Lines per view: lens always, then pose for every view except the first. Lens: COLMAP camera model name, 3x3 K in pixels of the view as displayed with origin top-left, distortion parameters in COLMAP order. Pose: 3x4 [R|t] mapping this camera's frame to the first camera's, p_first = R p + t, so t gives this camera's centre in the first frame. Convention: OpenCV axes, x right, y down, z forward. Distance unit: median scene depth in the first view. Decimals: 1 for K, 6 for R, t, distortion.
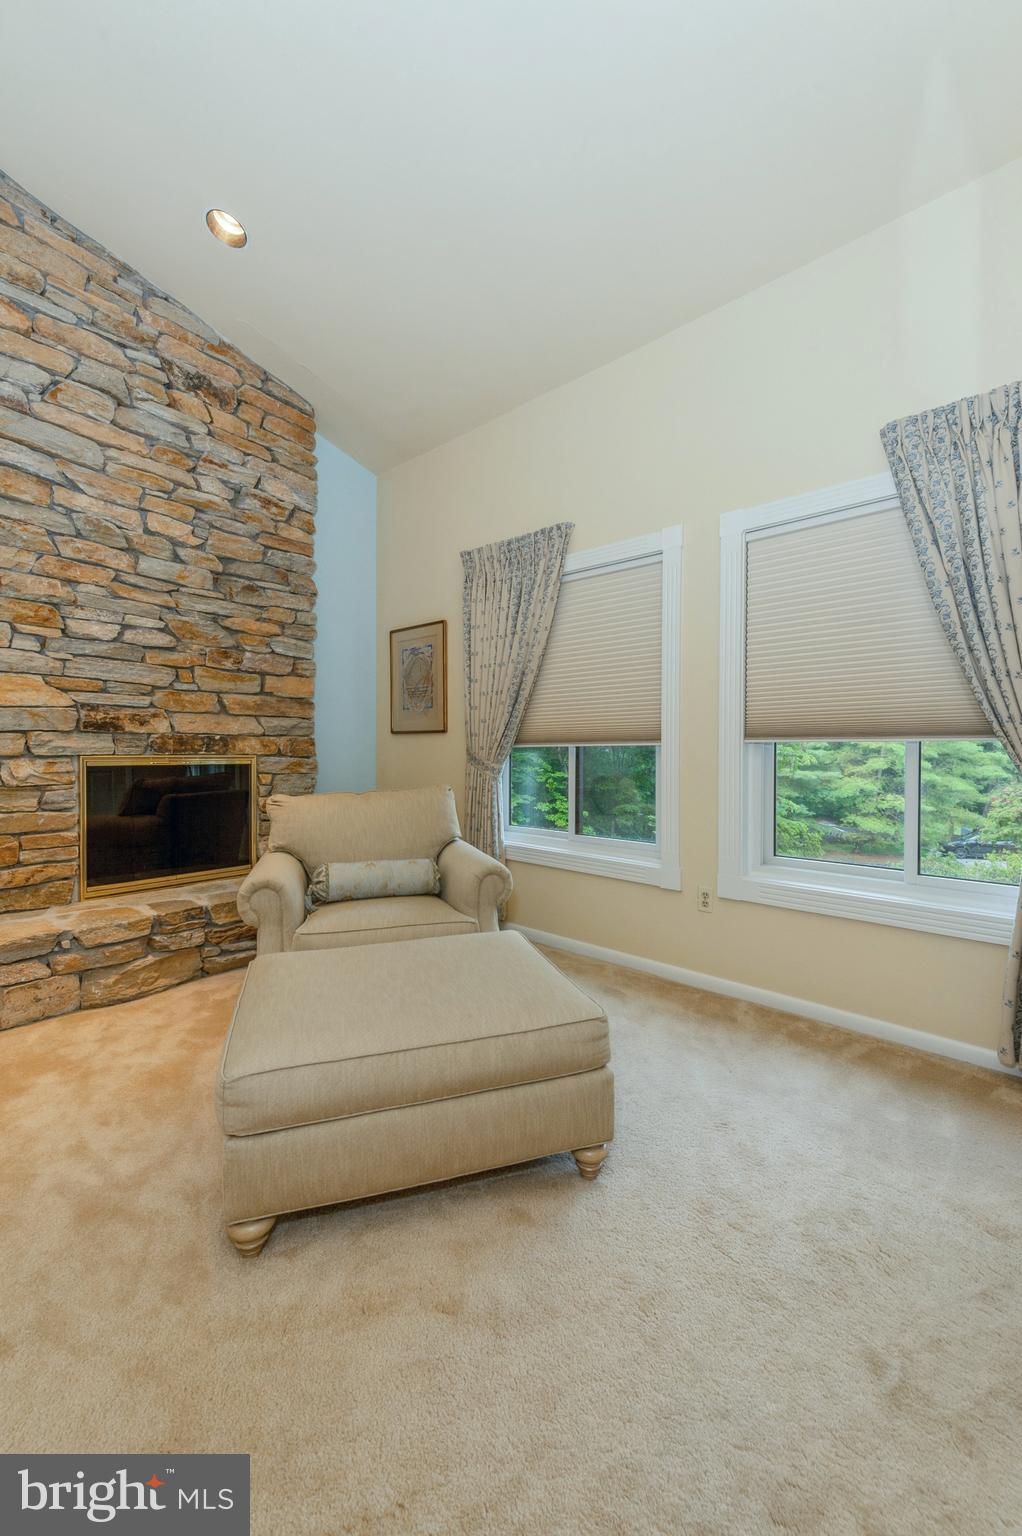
lens RADIAL K [[610.4, 0, 511.0], [0, 610.4, 768.0], [0, 0, 1]] dist [0.011443, -0.000191]
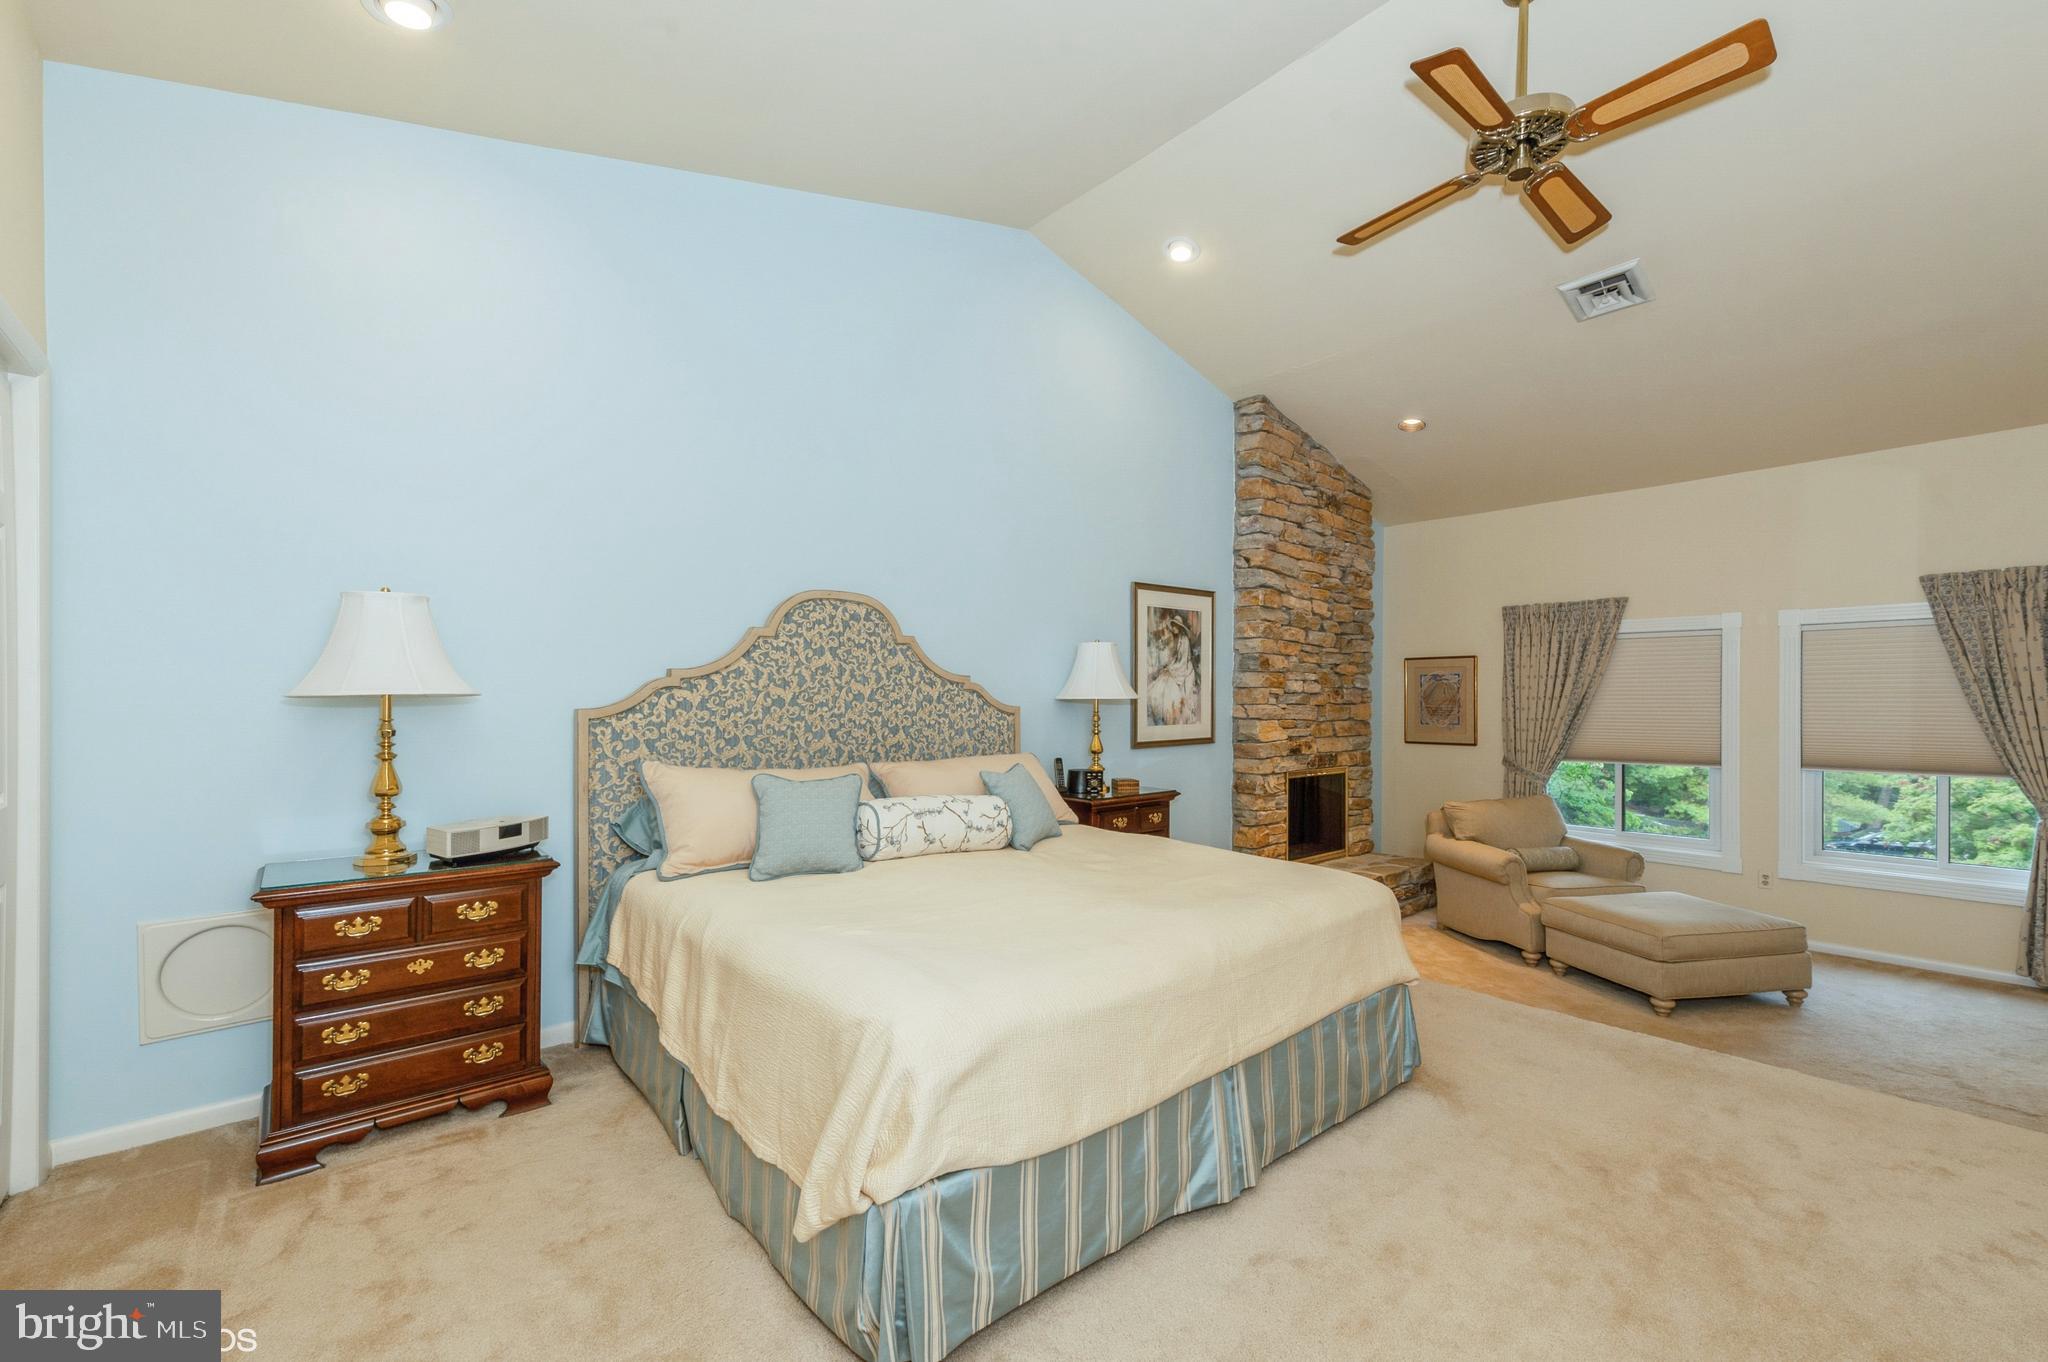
lens RADIAL K [[845.7, 0, 1017.8], [0, 845.7, 719.0], [0, 0, 1]] dist [-0.000690, -0.000510]
pose [[0.991434, 0.001274, -0.130605, -1.008566], [-0.002398, 0.999961, -0.008448, -0.120228], [0.130590, 0.008689, 0.991398, -1.030480]]
